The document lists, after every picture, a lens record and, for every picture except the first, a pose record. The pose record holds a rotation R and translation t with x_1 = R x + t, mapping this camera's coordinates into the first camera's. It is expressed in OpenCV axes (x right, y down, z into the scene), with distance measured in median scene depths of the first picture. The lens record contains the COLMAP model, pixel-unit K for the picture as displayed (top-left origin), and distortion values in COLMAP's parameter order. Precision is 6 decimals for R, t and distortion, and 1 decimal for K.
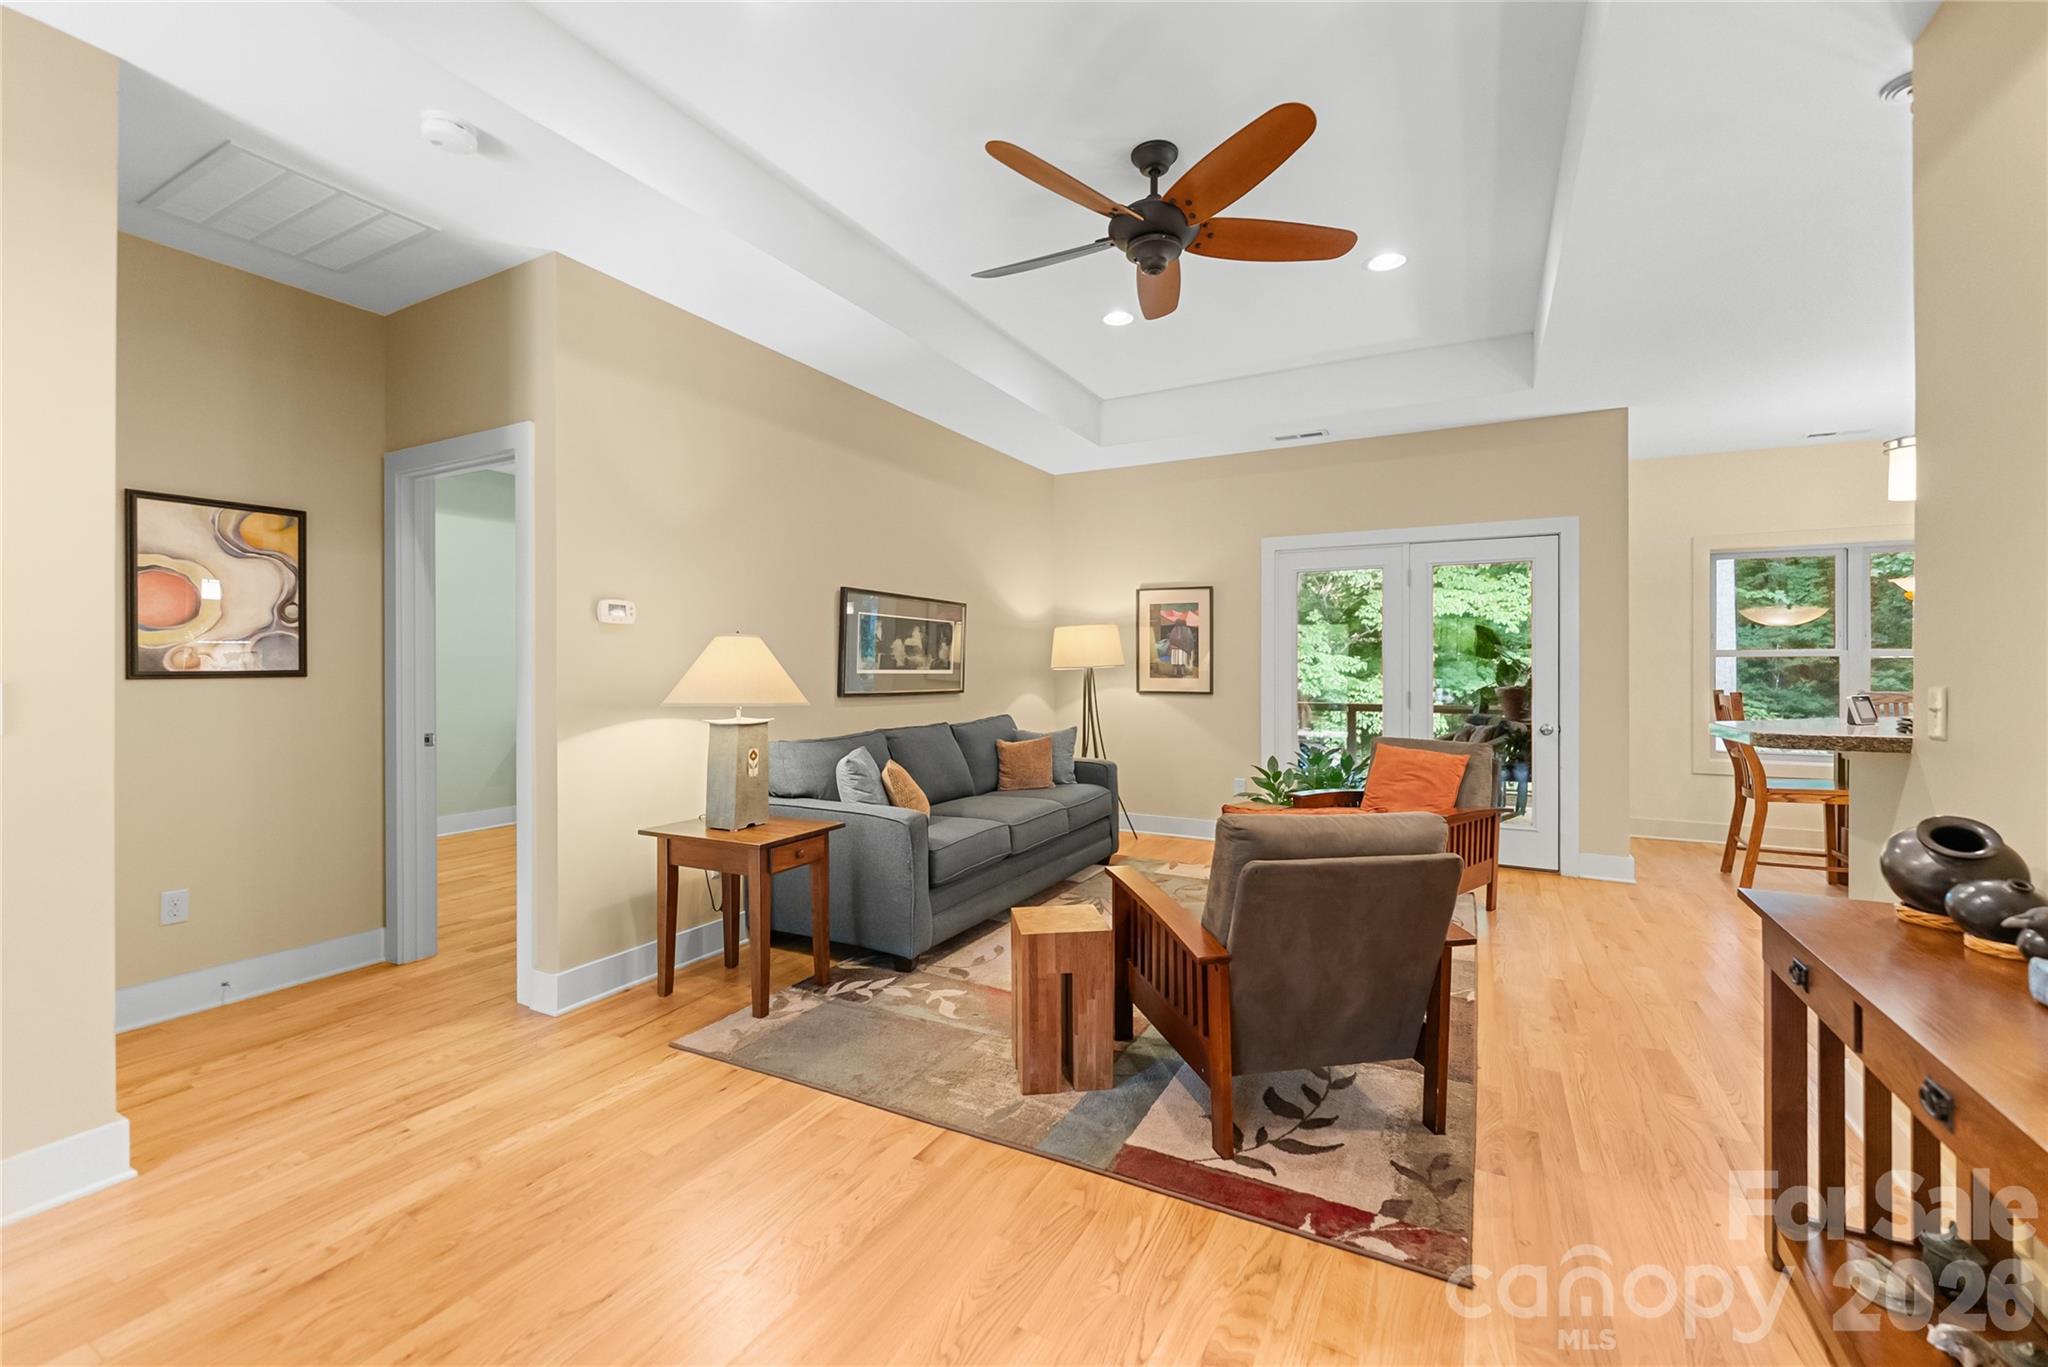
lens RADIAL K [[829.5, 0, 1037.5], [0, 829.5, 663.7], [0, 0, 1]] dist [-0.000623, -0.000127]
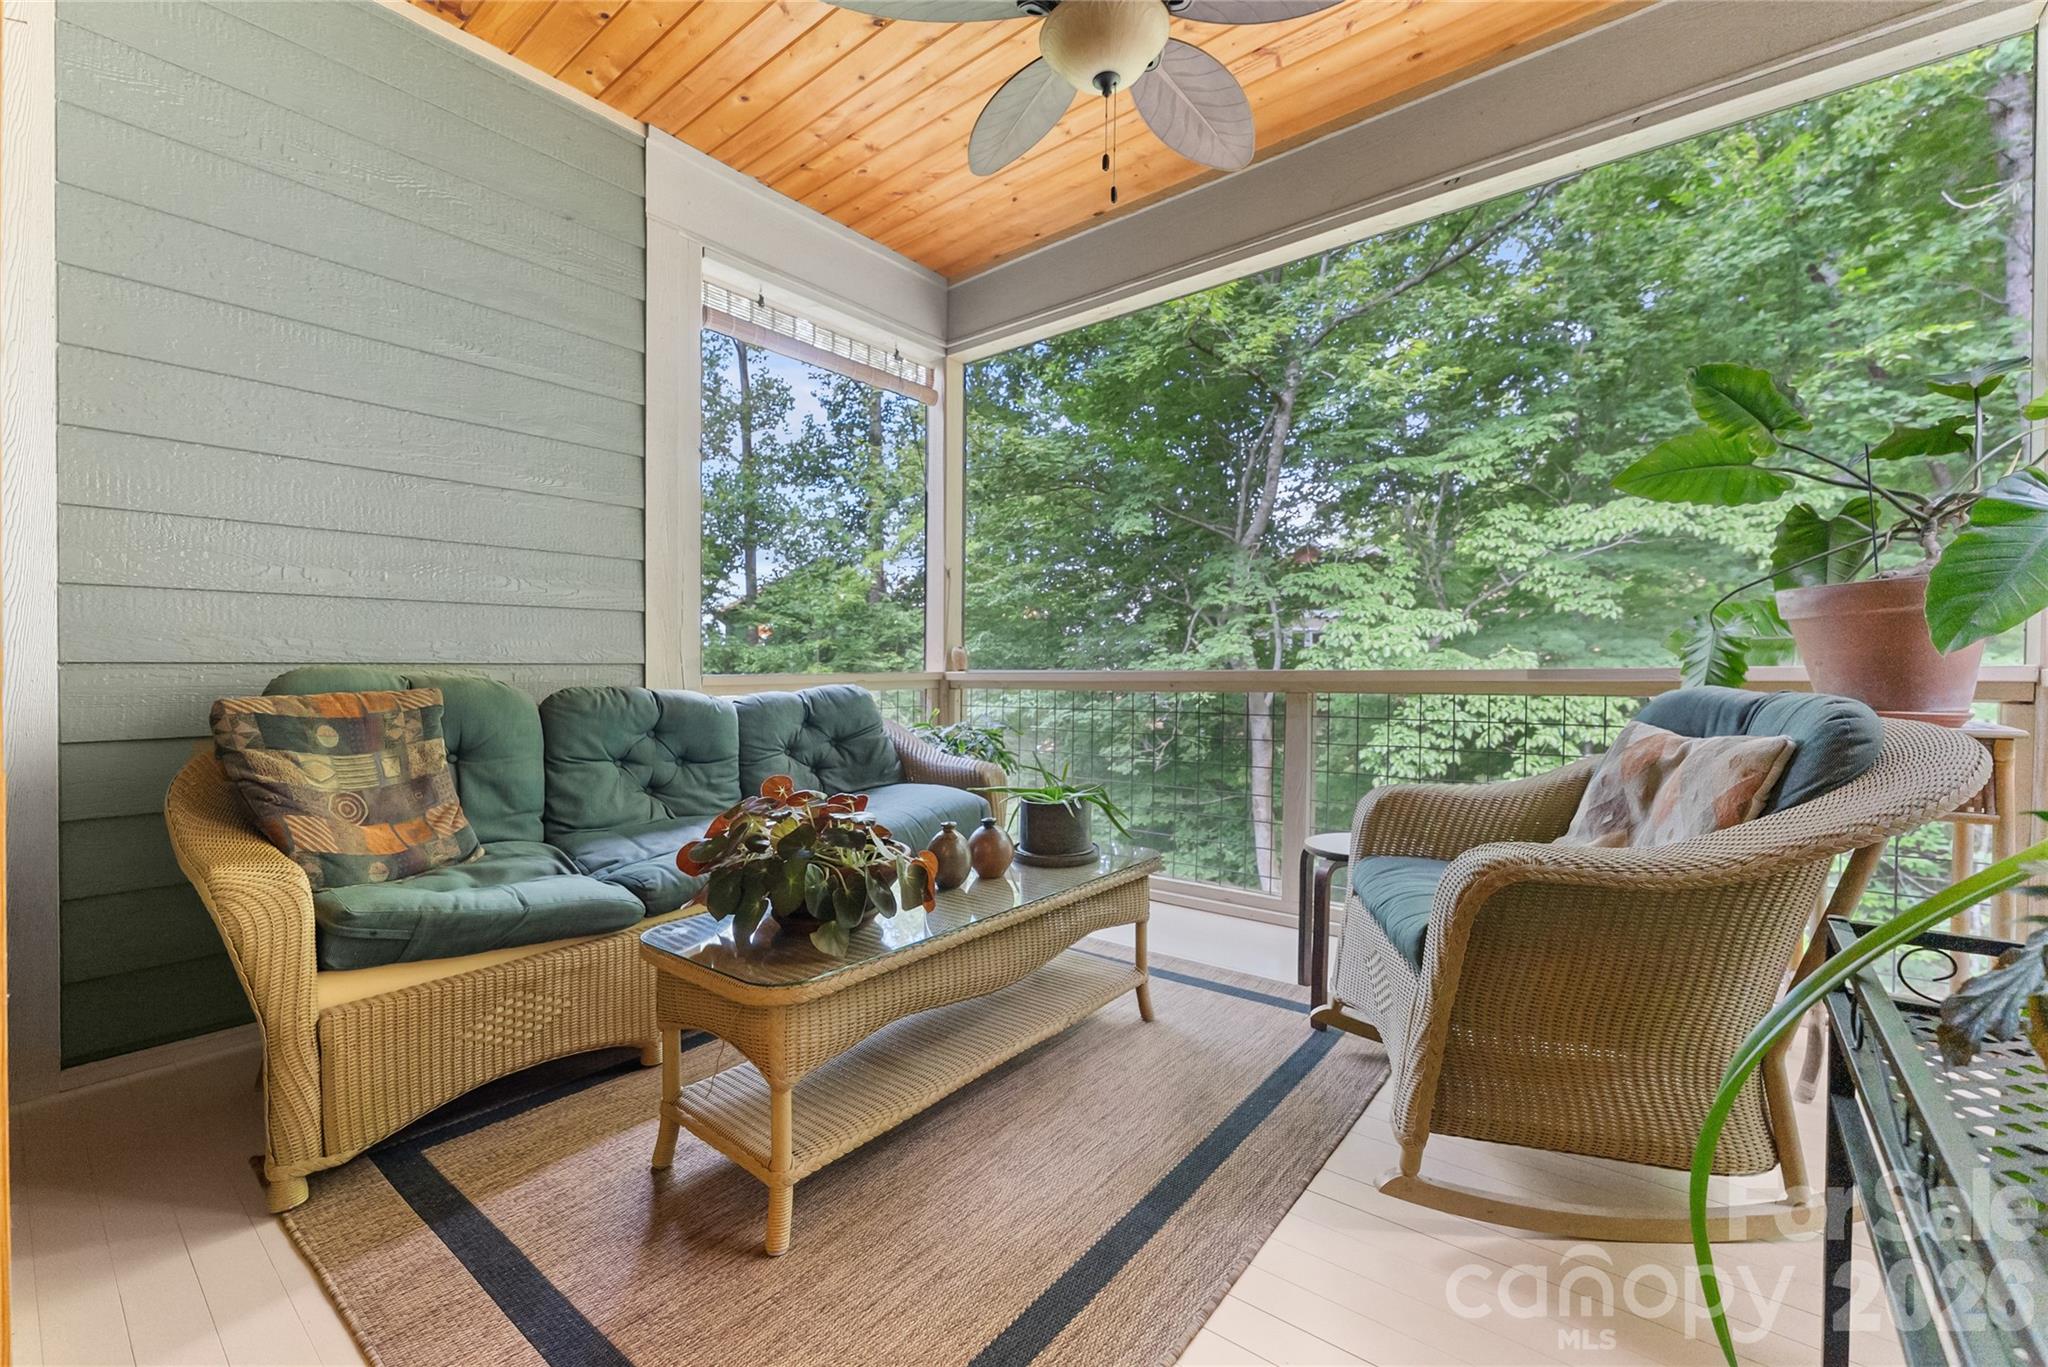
lens RADIAL K [[829.5, 0, 1041.4], [0, 829.5, 693.7], [0, 0, 1]] dist [-0.000623, -0.000127]
pose [[0.983461, 0.007163, -0.180978, 0.881221], [-0.001613, 0.999524, 0.030797, 0.127146], [0.181113, -0.029996, 0.983005, 1.662349]]
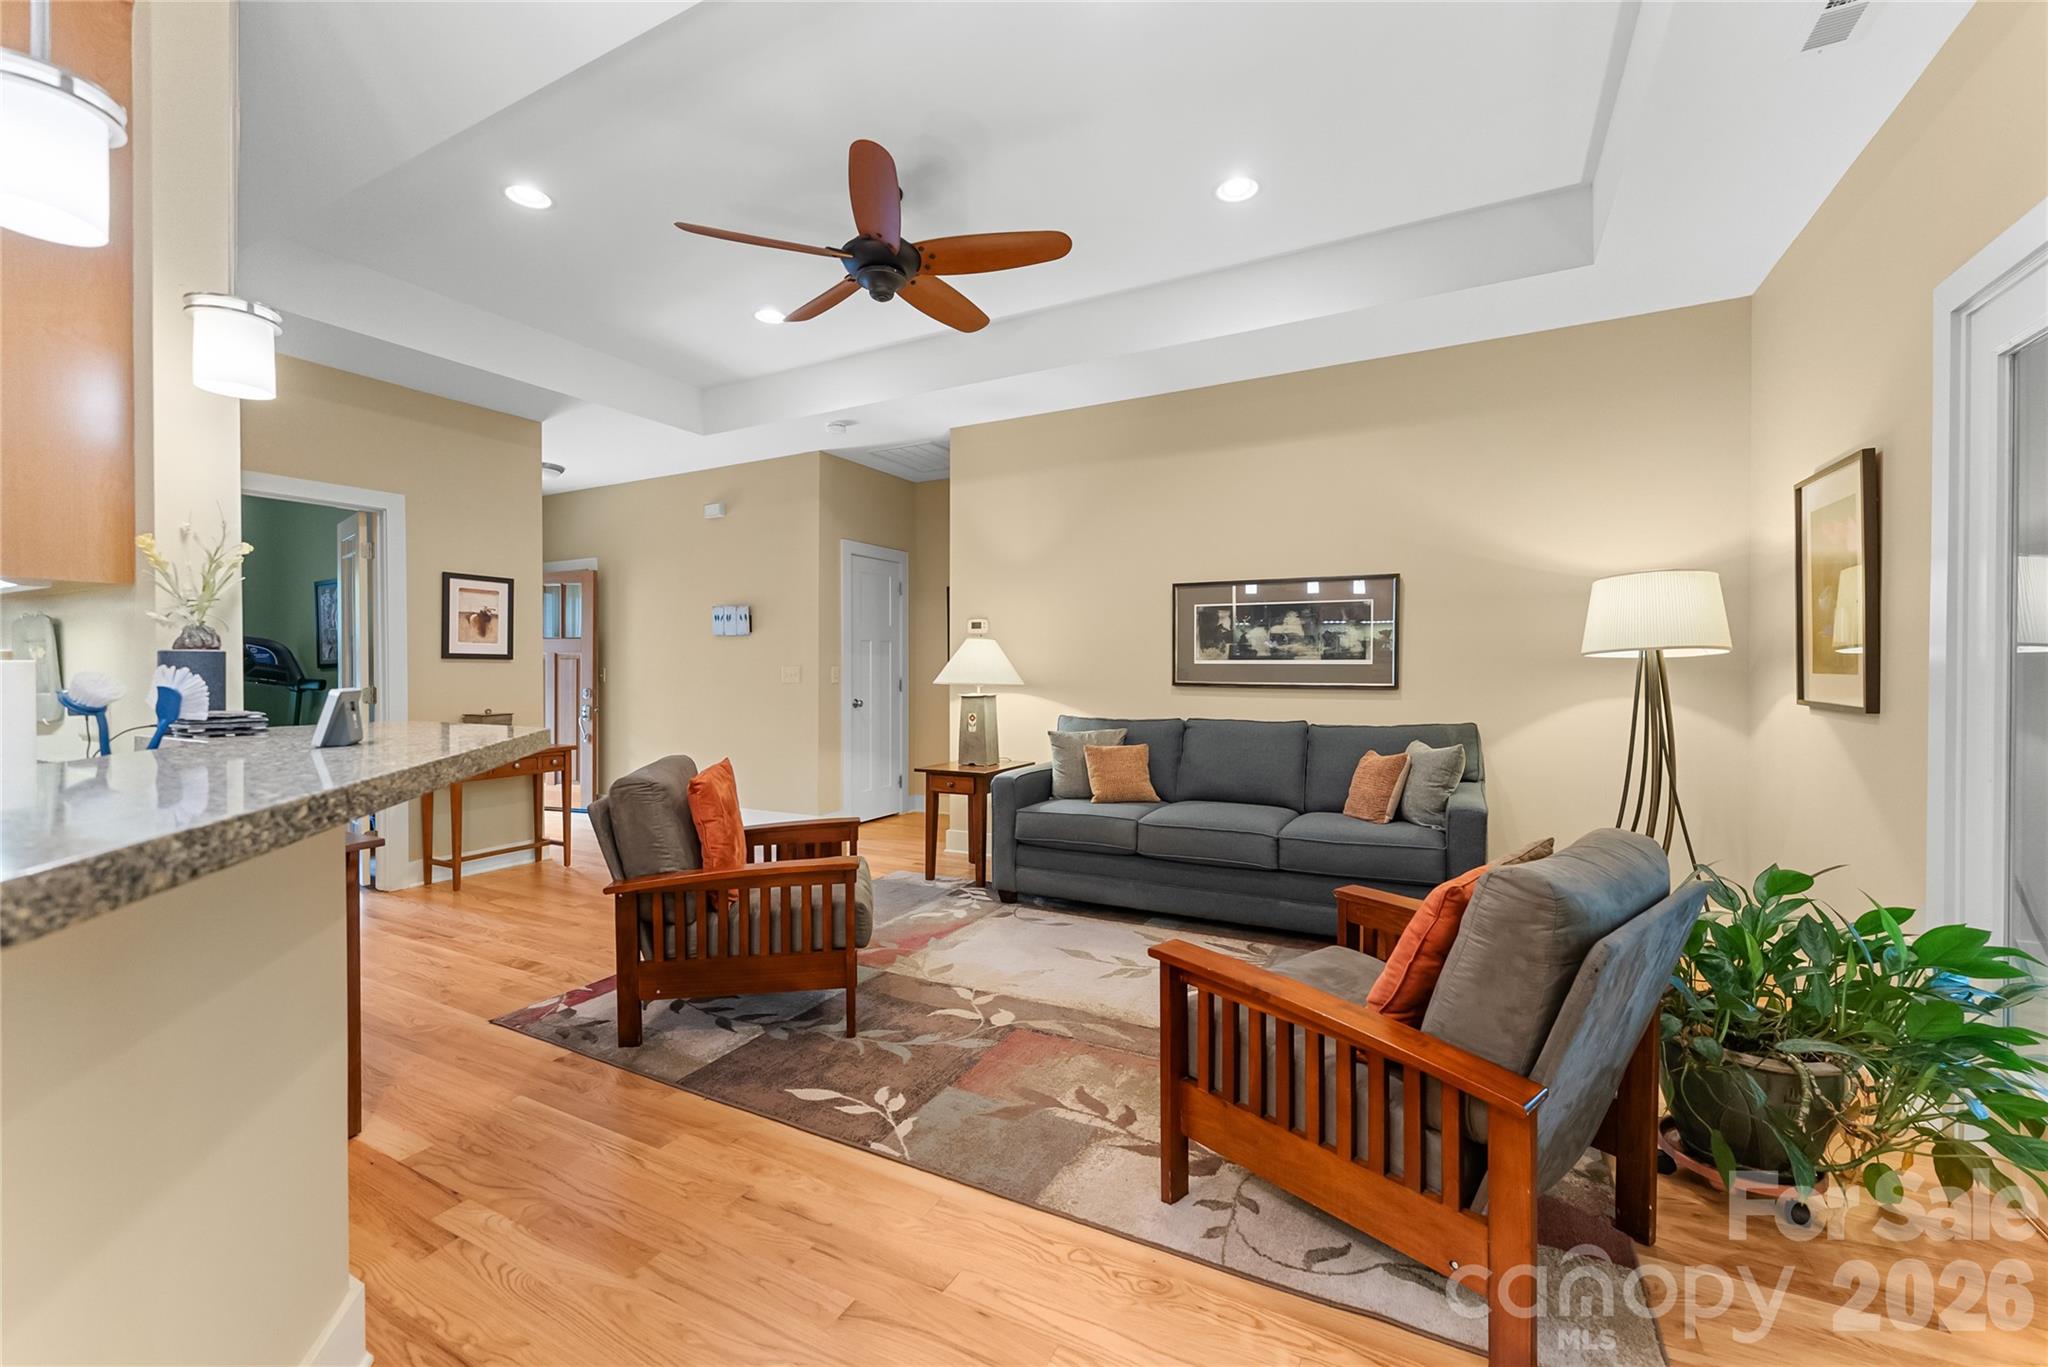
lens RADIAL K [[829.5, 0, 1022.2], [0, 829.5, 677.4], [0, 0, 1]] dist [-0.000623, -0.000127]
pose [[-0.003051, 0.009676, -0.999949, 1.120504], [0.006304, 0.999934, 0.009657, 0.023563], [0.999975, -0.006274, -0.003112, 1.066631]]
